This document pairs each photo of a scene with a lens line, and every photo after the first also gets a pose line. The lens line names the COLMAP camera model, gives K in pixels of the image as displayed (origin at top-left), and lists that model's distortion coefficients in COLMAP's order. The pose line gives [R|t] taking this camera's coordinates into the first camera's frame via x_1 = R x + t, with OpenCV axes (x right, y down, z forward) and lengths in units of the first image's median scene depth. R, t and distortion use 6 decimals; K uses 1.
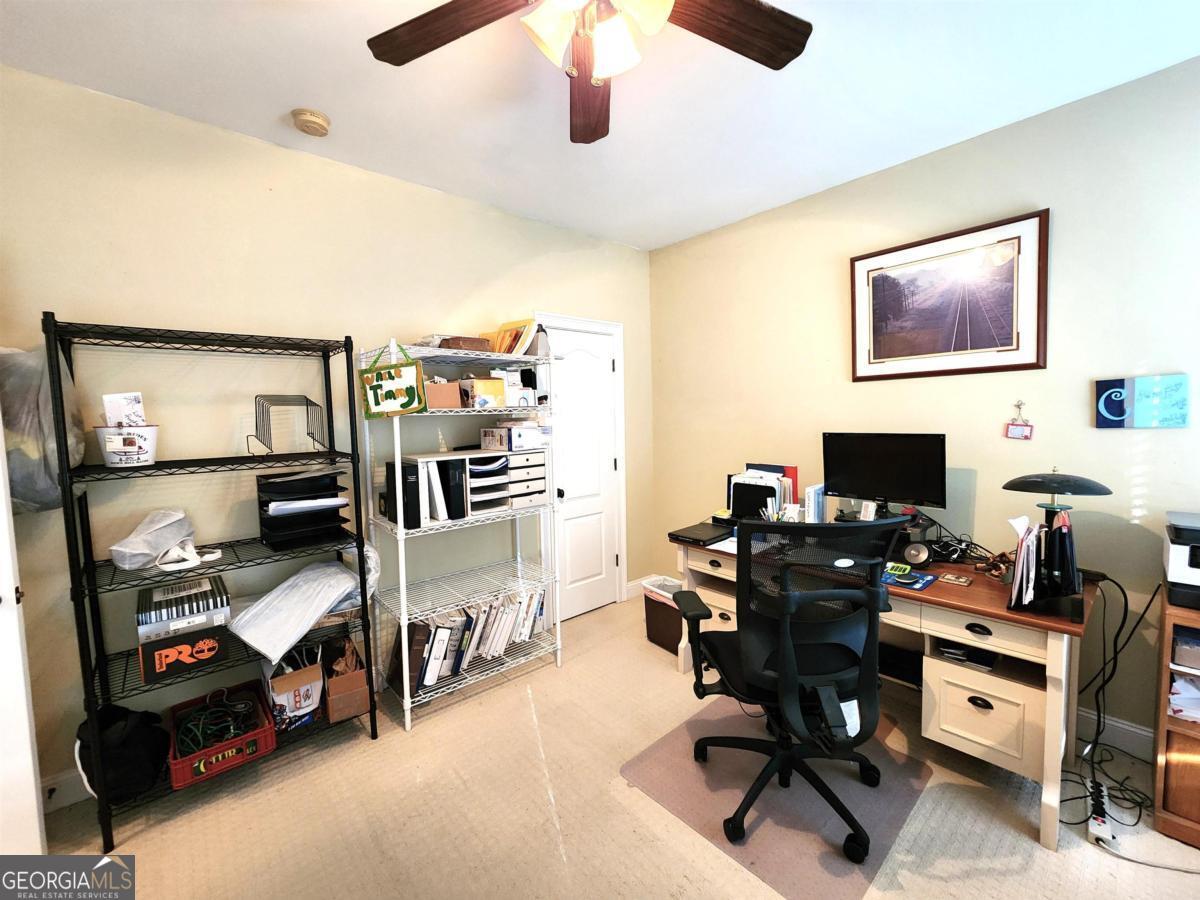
lens RADIAL K [[495.8, 0, 595.9], [0, 495.8, 448.6], [0, 0, 1]] dist [-0.000789, 0.000084]
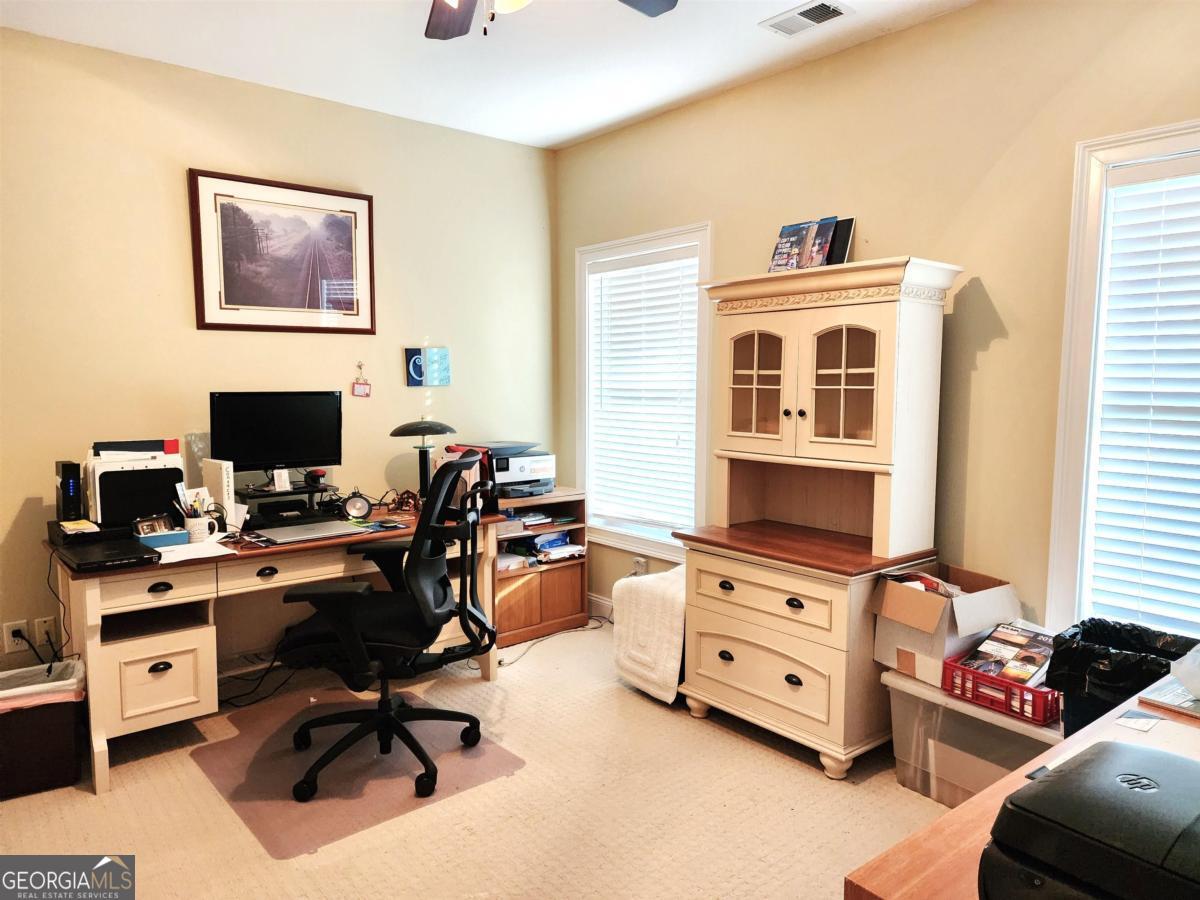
lens RADIAL K [[807.9, 0, 602.6], [0, 807.9, 451.5], [0, 0, 1]] dist [0.156620, -0.153941]
pose [[0.029851, -0.067421, 0.997278, -0.957796], [0.070751, 0.995363, 0.065173, 0.021518], [-0.997047, 0.068613, 0.034483, 0.401649]]
